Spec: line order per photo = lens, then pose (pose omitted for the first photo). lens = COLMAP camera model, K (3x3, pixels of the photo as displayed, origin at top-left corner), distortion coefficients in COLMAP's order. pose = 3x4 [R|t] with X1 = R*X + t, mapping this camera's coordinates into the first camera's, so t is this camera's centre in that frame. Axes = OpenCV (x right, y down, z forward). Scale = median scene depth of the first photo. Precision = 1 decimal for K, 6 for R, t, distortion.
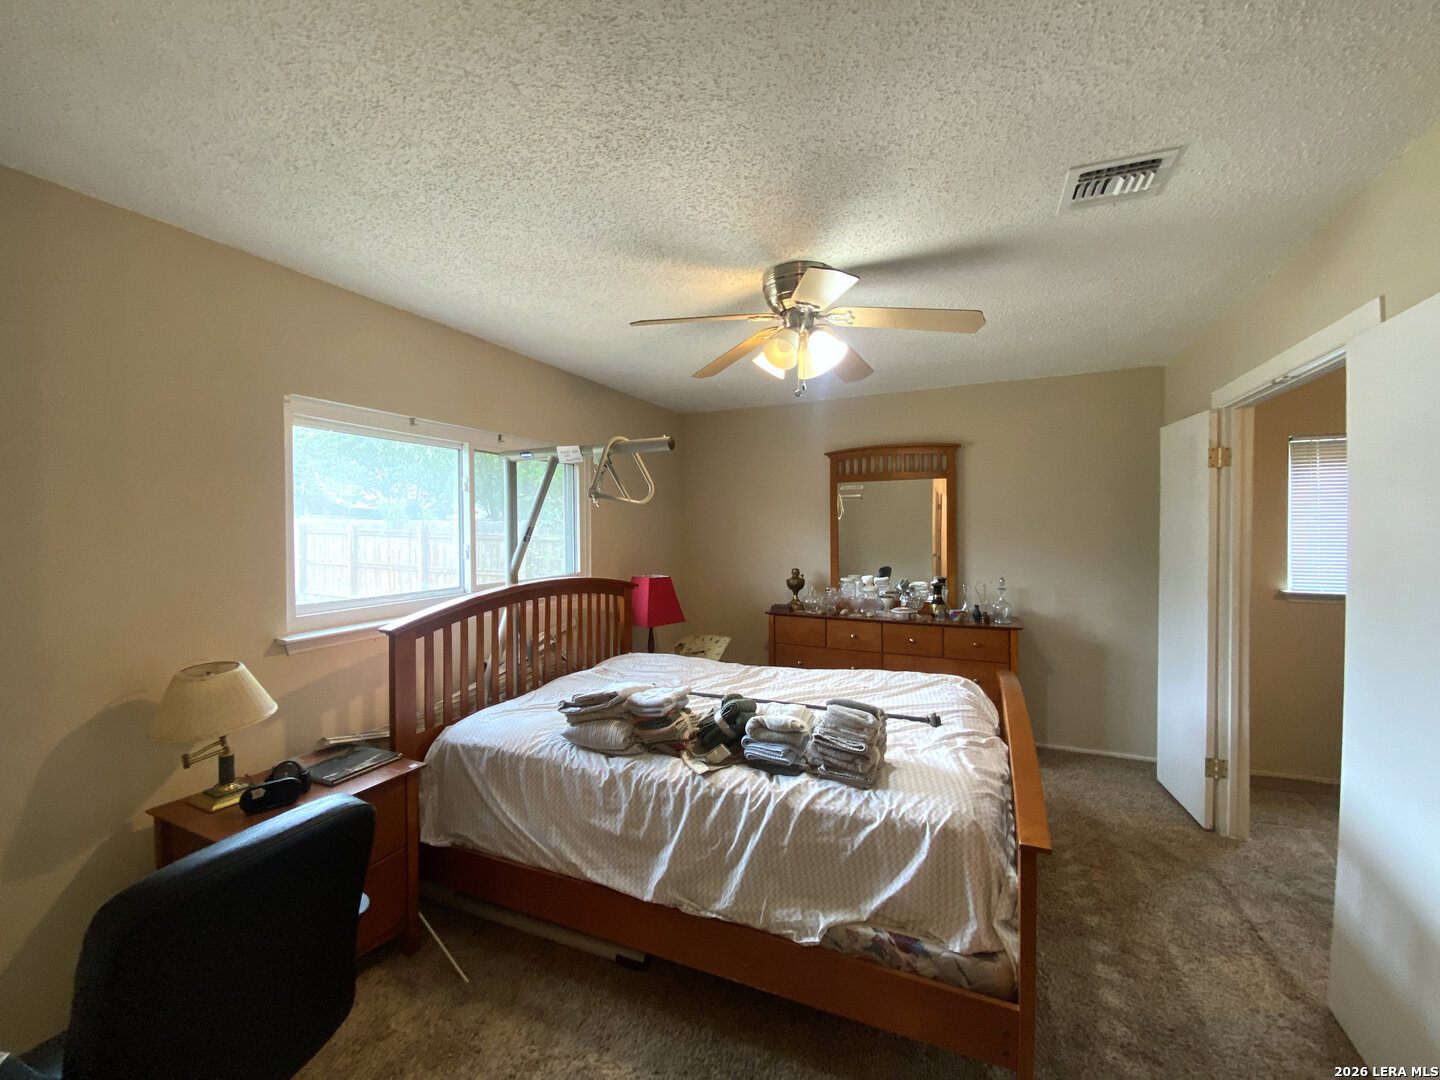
lens RADIAL K [[586.3, 0, 726.8], [0, 586.3, 537.1], [0, 0, 1]] dist [-0.009846, -0.002671]
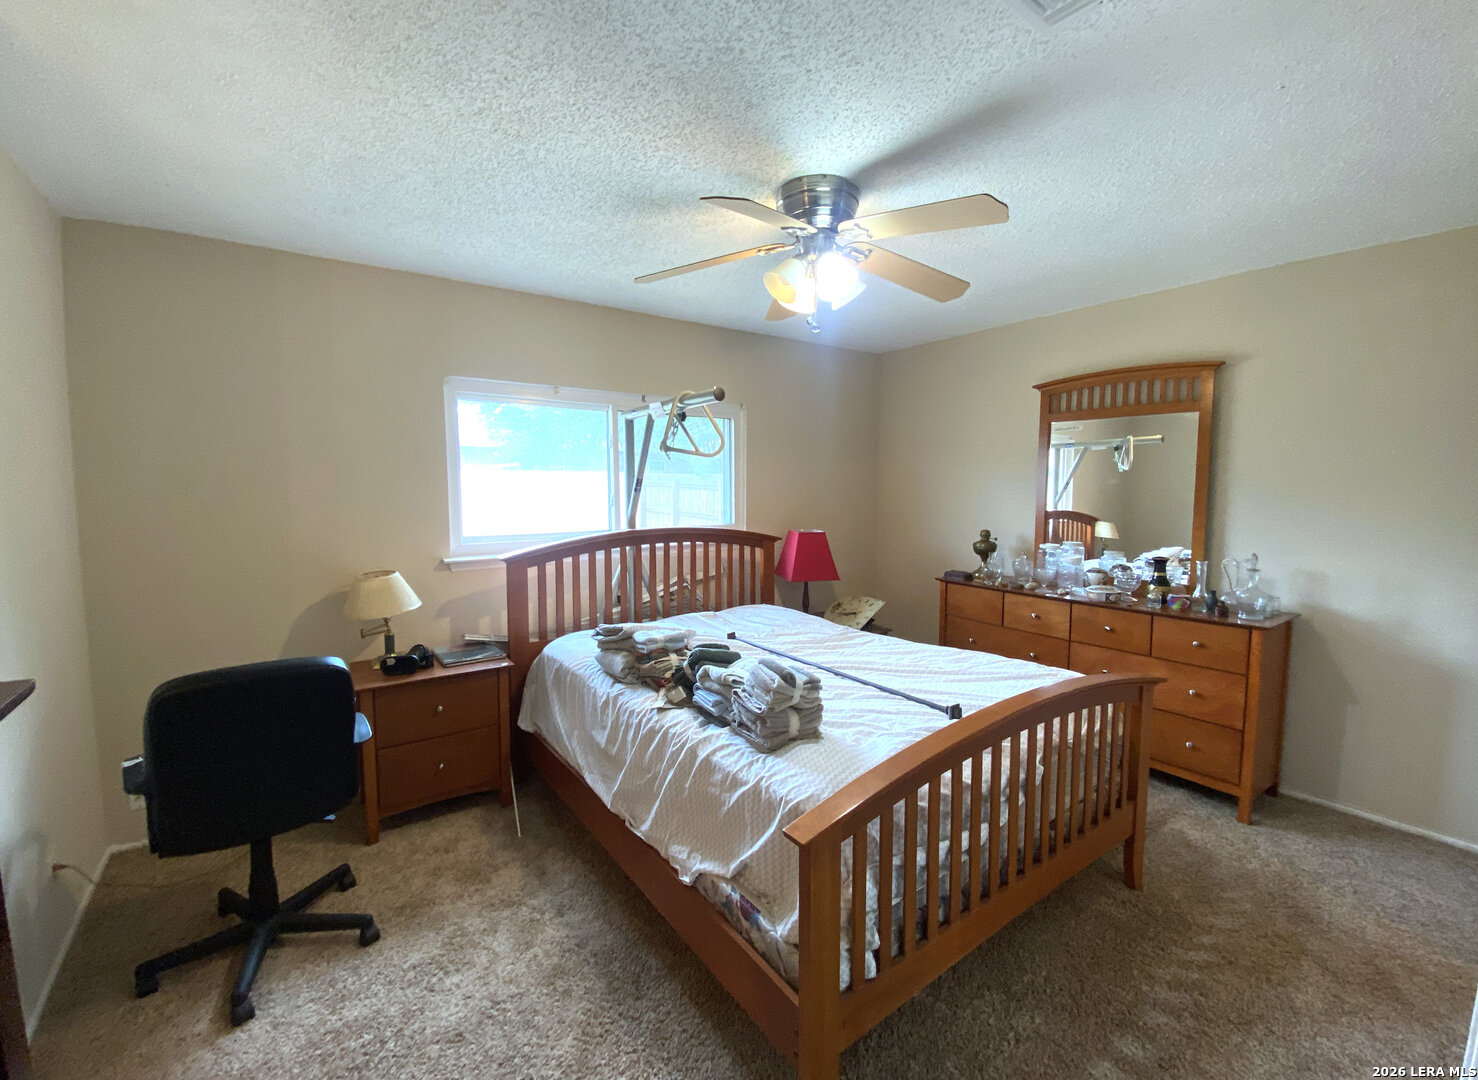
lens RADIAL K [[627.4, 0, 736.3], [0, 627.4, 537.6], [0, 0, 1]] dist [-0.002379, -0.000238]
pose [[0.854395, 0.049912, -0.517221, 0.599566], [-0.013075, 0.997126, 0.074625, 0.005378], [0.519460, -0.056997, 0.852592, 0.108270]]
